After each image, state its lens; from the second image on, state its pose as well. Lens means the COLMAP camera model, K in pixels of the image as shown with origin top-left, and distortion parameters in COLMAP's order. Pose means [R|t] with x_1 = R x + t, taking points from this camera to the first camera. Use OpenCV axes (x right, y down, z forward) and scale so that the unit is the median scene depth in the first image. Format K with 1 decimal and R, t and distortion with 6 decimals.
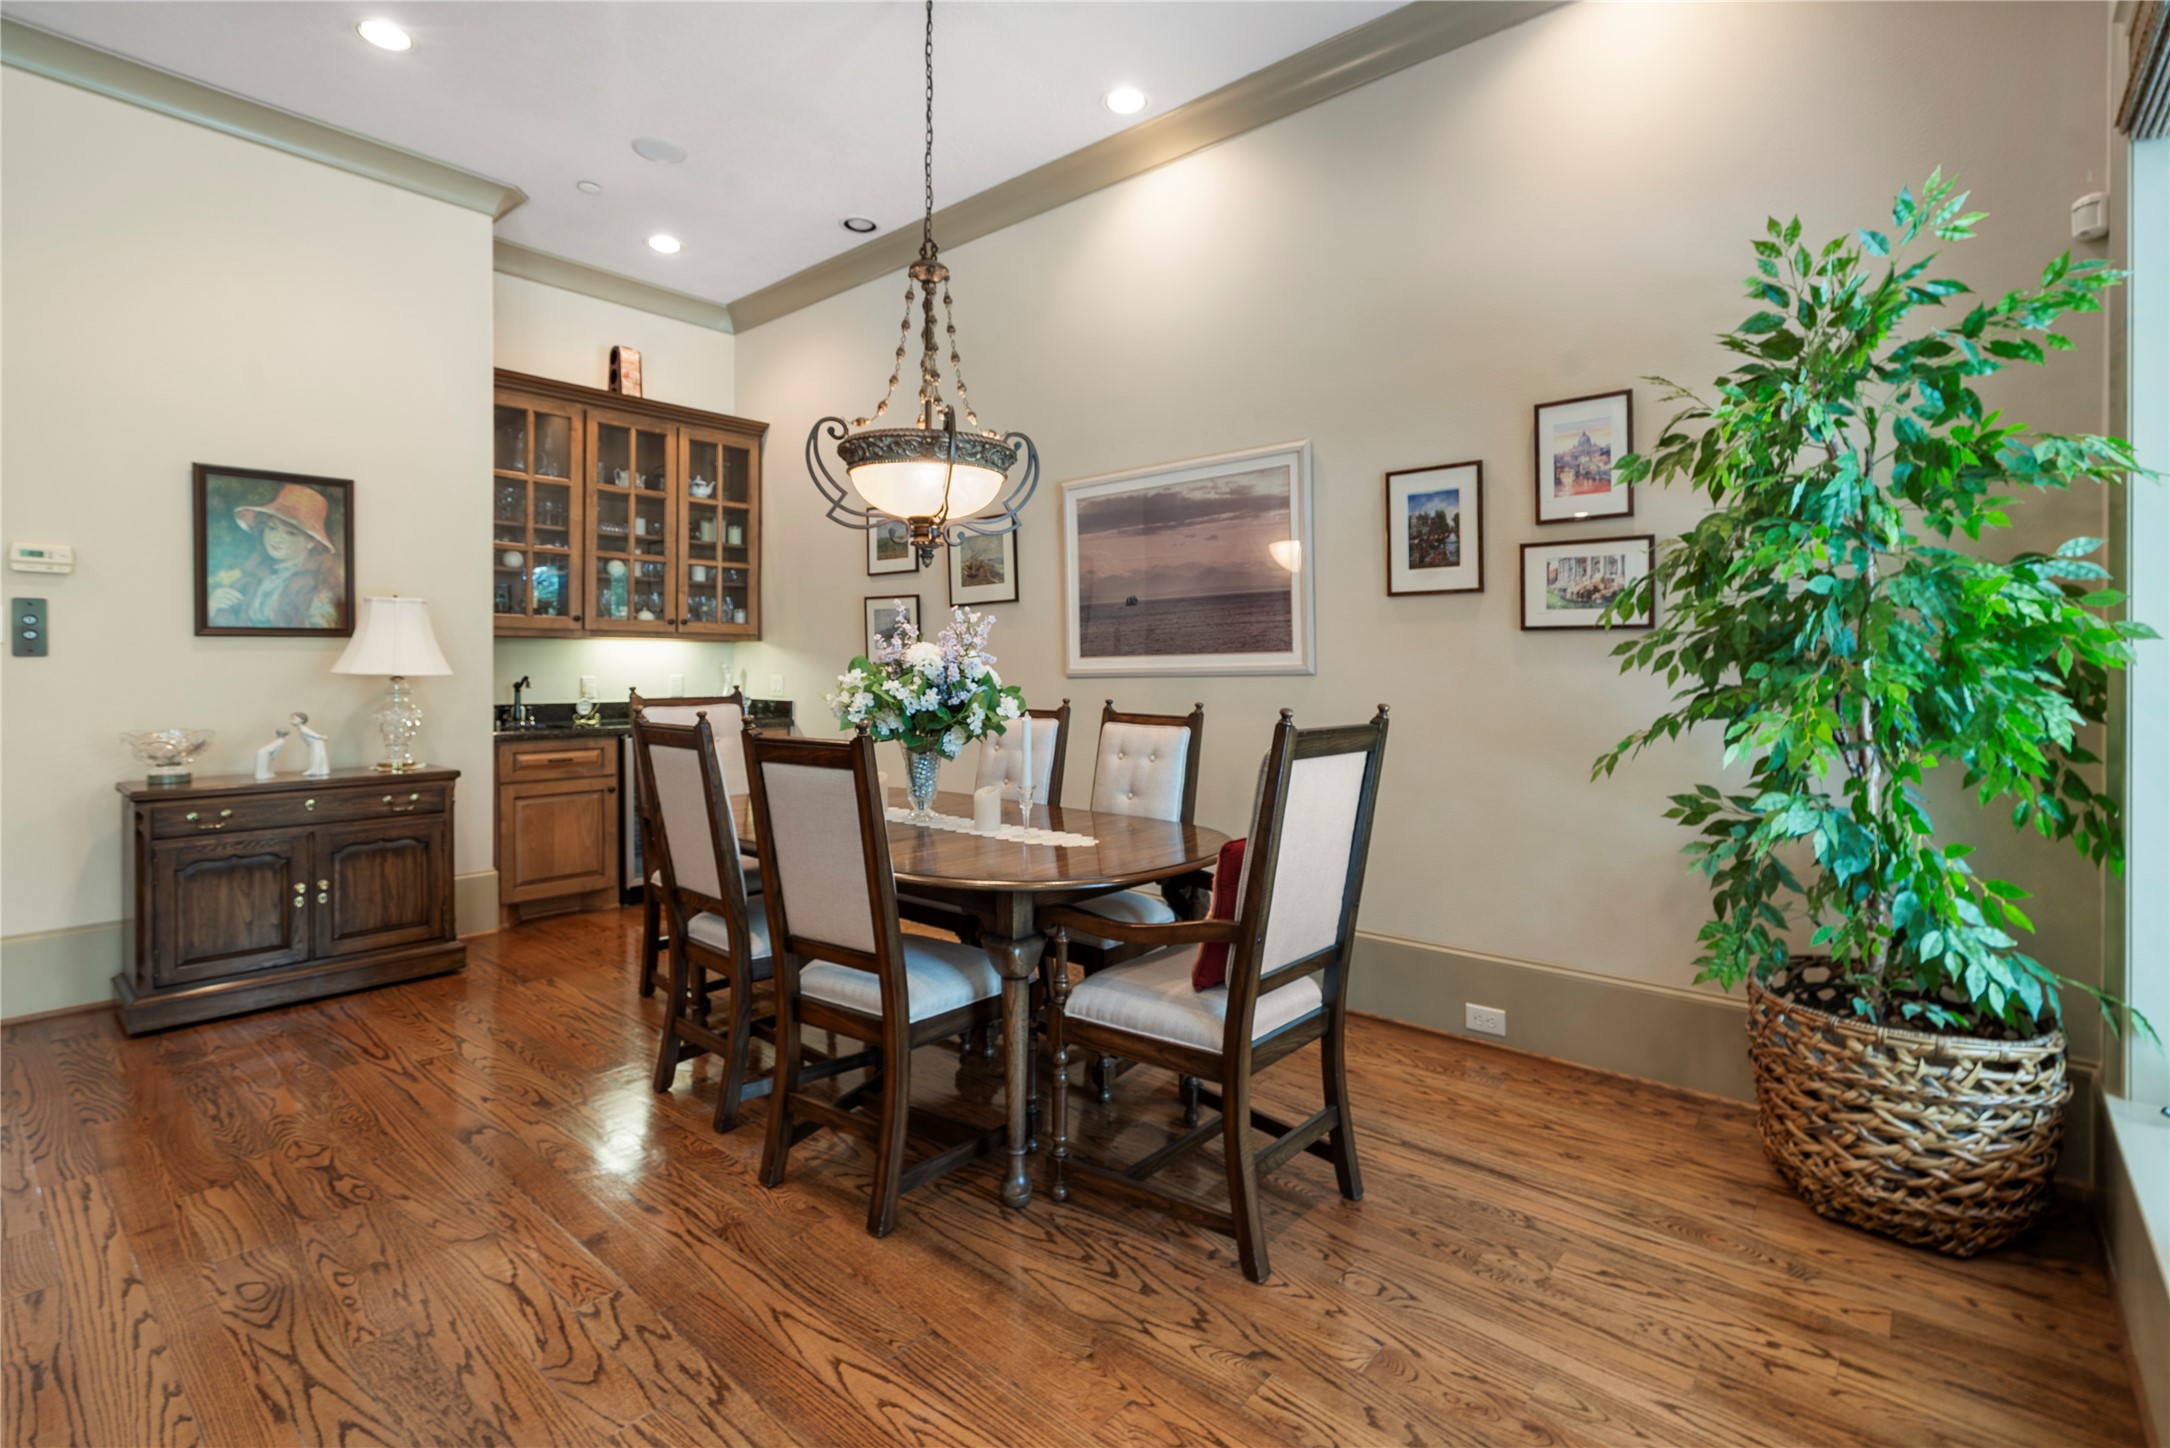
lens RADIAL K [[1024.6, 0, 1093.7], [0, 1024.6, 668.5], [0, 0, 1]] dist [-0.002272, 0.000385]
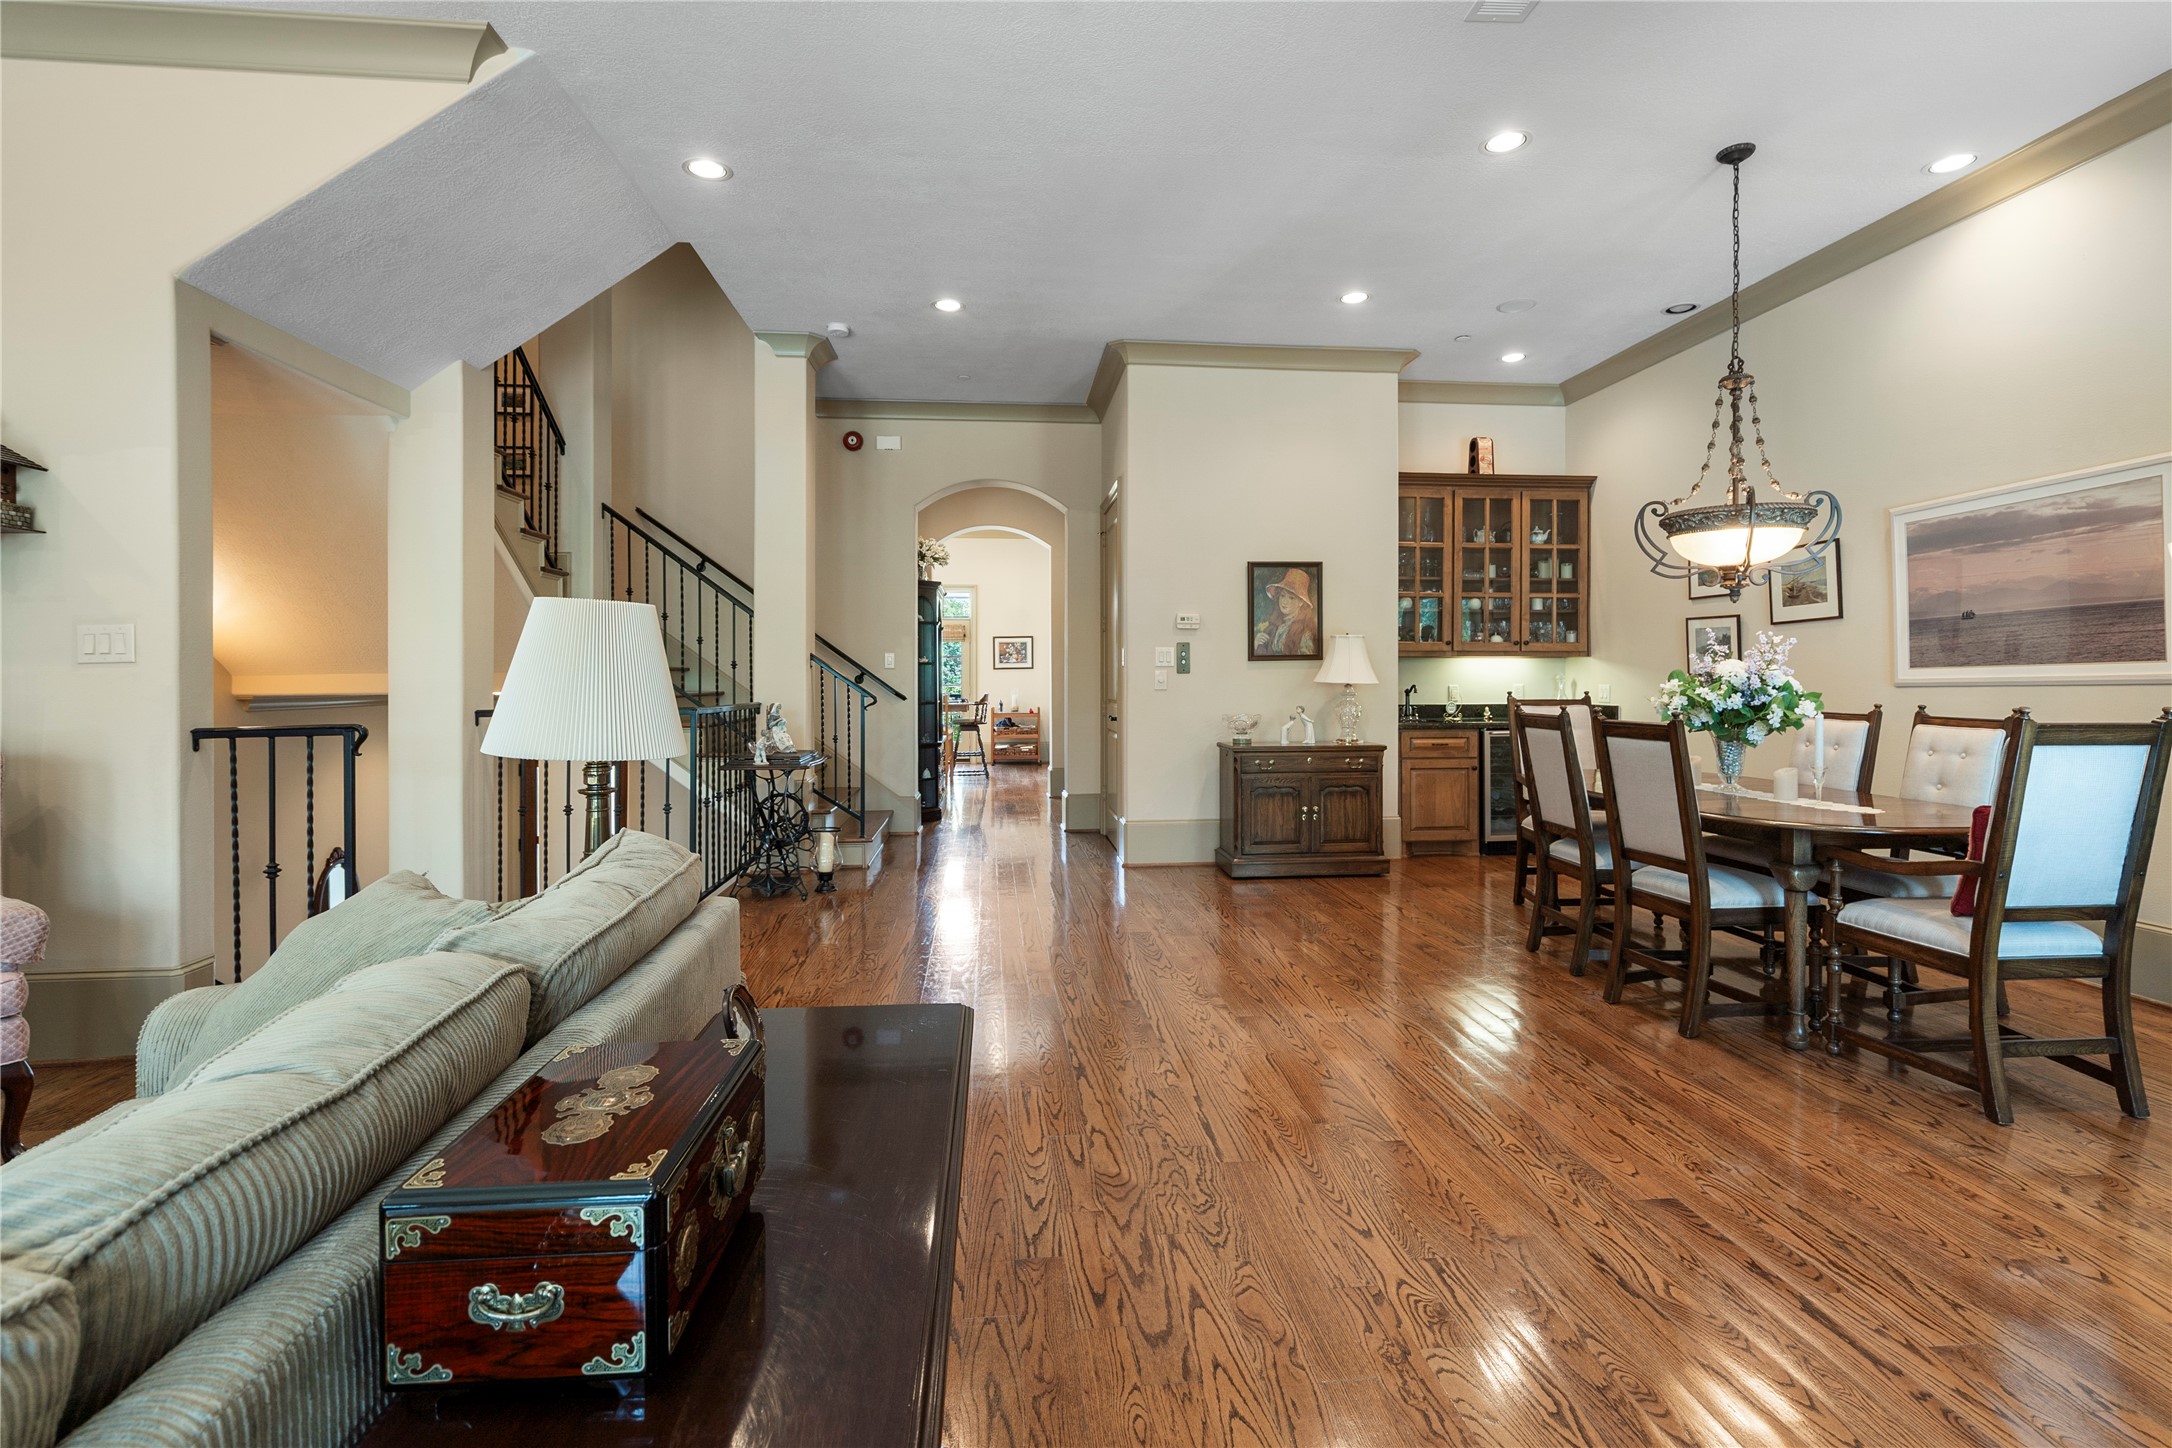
lens RADIAL K [[996.8, 0, 1083.5], [0, 996.8, 684.6], [0, 0, 1]] dist [-0.002984, 0.000383]
pose [[0.717378, 0.002098, -0.696681, 0.112106], [0.001301, 0.999990, 0.004351, 0.001031], [0.696683, -0.004028, 0.717368, -0.440125]]
